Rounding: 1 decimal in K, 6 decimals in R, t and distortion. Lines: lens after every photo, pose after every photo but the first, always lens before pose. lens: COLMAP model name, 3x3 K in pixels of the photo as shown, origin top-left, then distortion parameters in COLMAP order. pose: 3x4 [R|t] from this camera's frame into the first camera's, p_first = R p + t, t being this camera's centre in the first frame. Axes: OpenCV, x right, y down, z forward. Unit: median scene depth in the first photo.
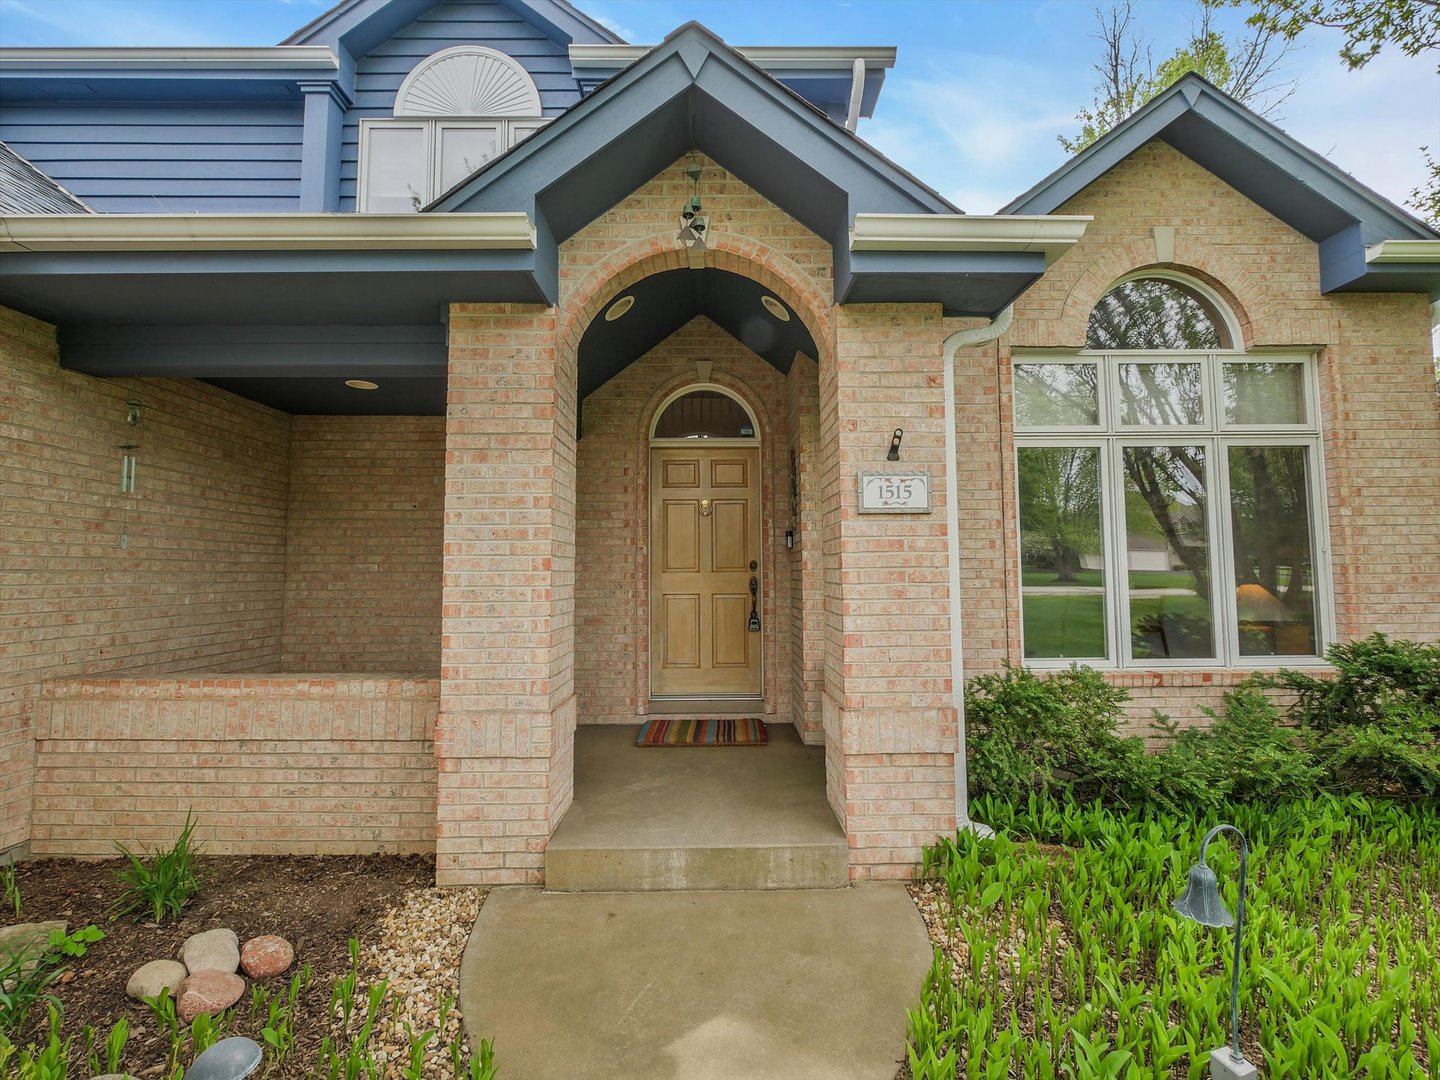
lens RADIAL K [[633.5, 0, 723.8], [0, 633.5, 545.9], [0, 0, 1]] dist [-0.000116, 0.000050]
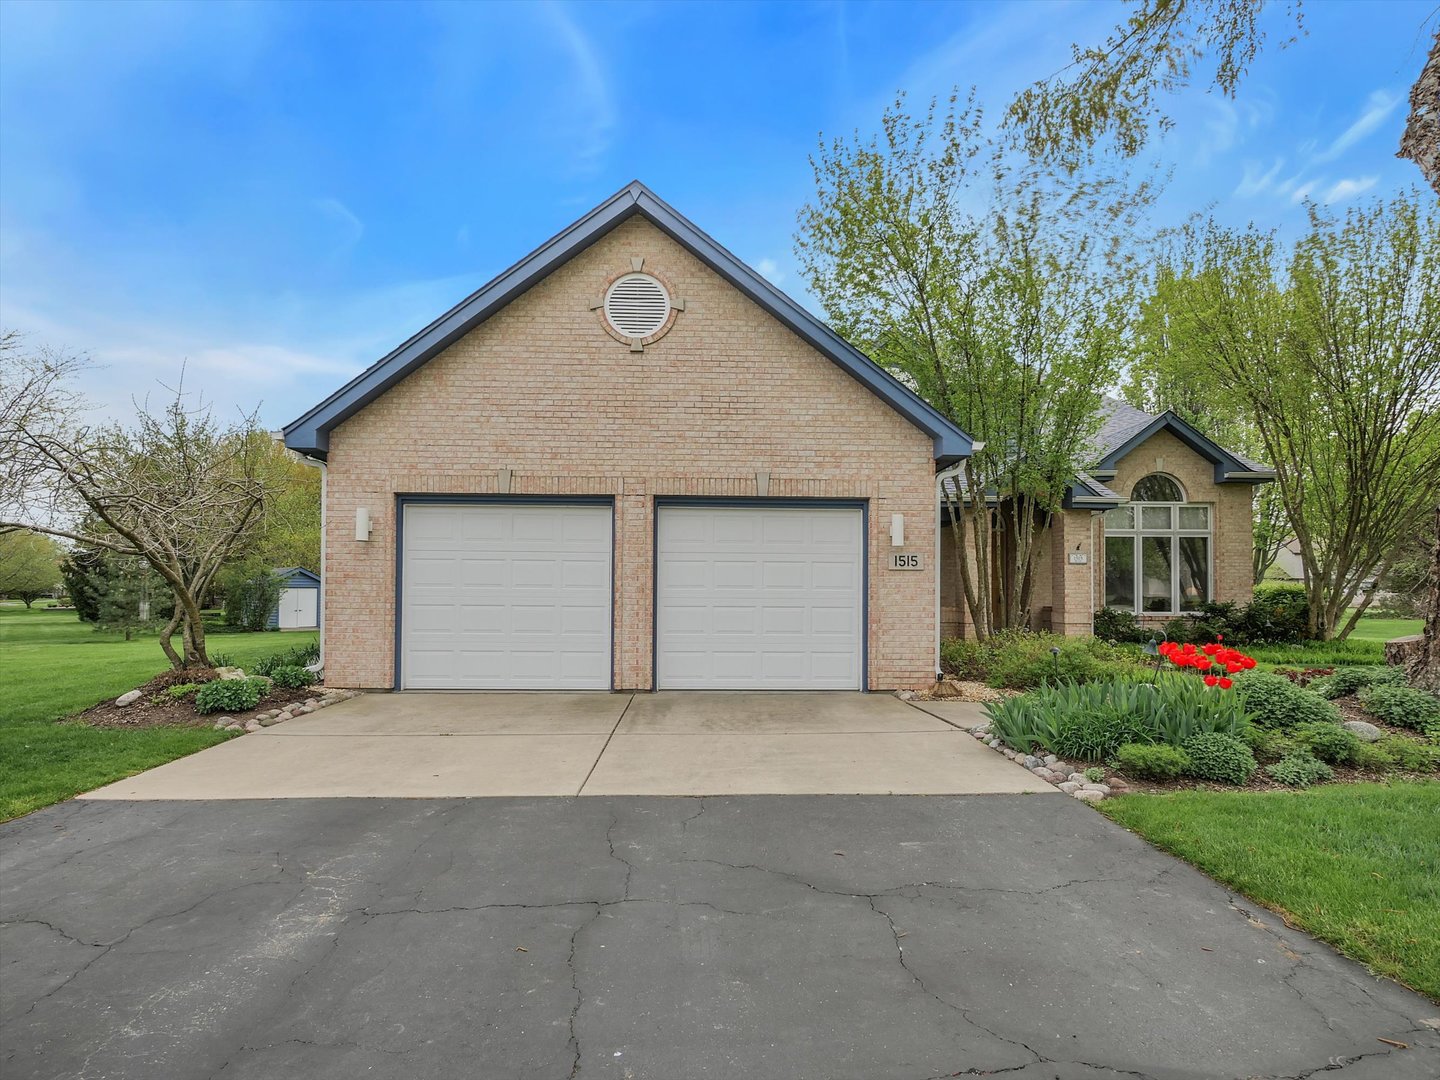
lens RADIAL K [[798.5, 0, 718.8], [0, 798.5, 579.4], [0, 0, 1]] dist [0.000908, 0.000025]
pose [[0.999489, 0.017036, 0.027050, -1.361005], [-0.017950, 0.999263, 0.033935, -0.054375], [-0.026452, -0.034404, 0.999058, -2.534524]]
